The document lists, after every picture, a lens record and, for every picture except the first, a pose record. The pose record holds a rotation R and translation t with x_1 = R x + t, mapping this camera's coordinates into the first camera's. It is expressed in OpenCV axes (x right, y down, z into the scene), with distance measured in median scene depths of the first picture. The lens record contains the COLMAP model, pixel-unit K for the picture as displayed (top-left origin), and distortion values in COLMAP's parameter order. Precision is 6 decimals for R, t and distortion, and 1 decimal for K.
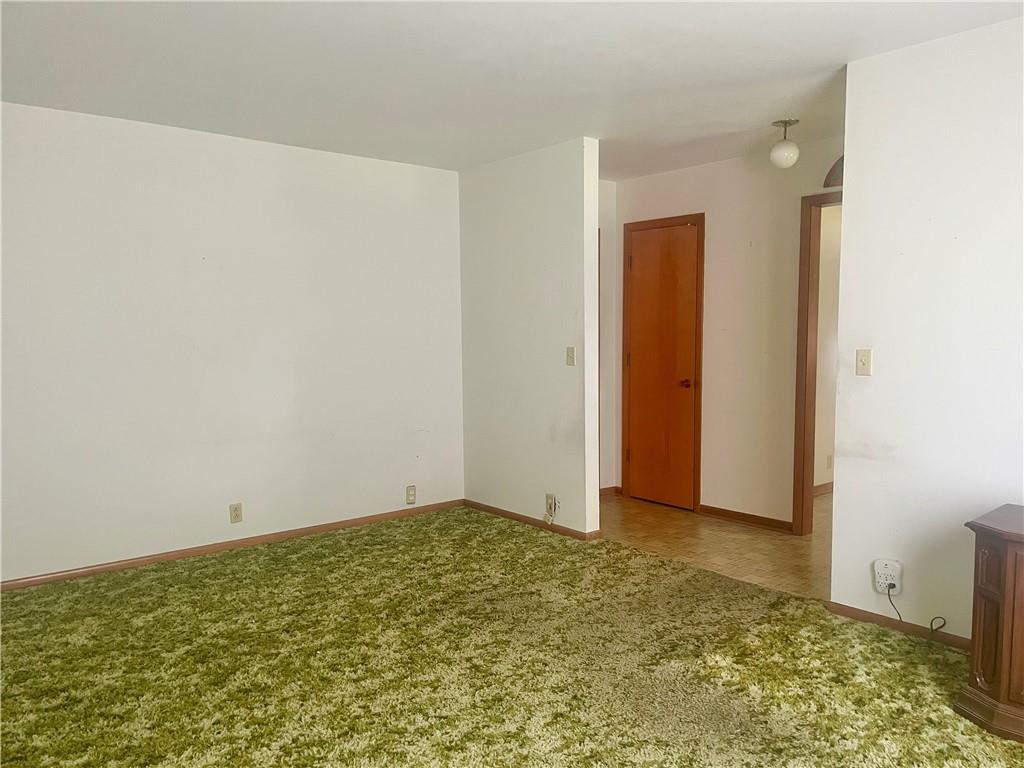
lens RADIAL K [[776.9, 0, 515.8], [0, 776.9, 385.4], [0, 0, 1]] dist [0.032953, -0.009952]
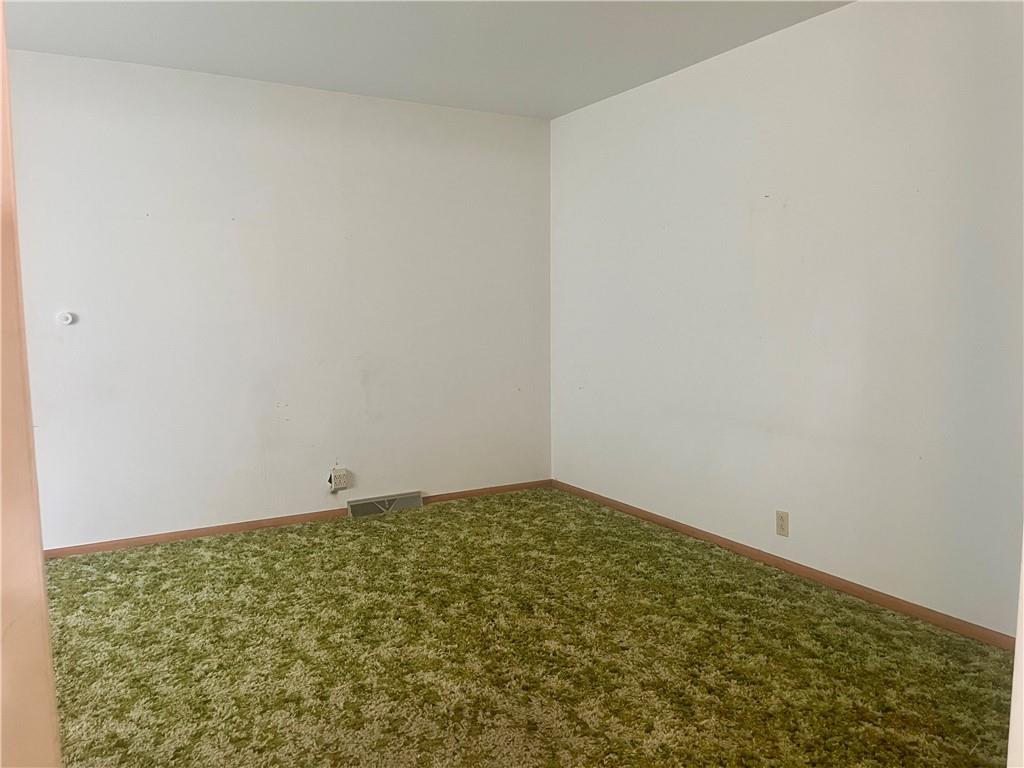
lens RADIAL K [[776.9, 0, 516.3], [0, 776.9, 383.2], [0, 0, 1]] dist [0.032953, -0.009952]
pose [[-0.164648, 0.107776, -0.980446, 0.605913], [-0.062074, 0.990910, 0.119351, -0.072039], [0.984397, 0.080511, -0.156461, 1.185238]]
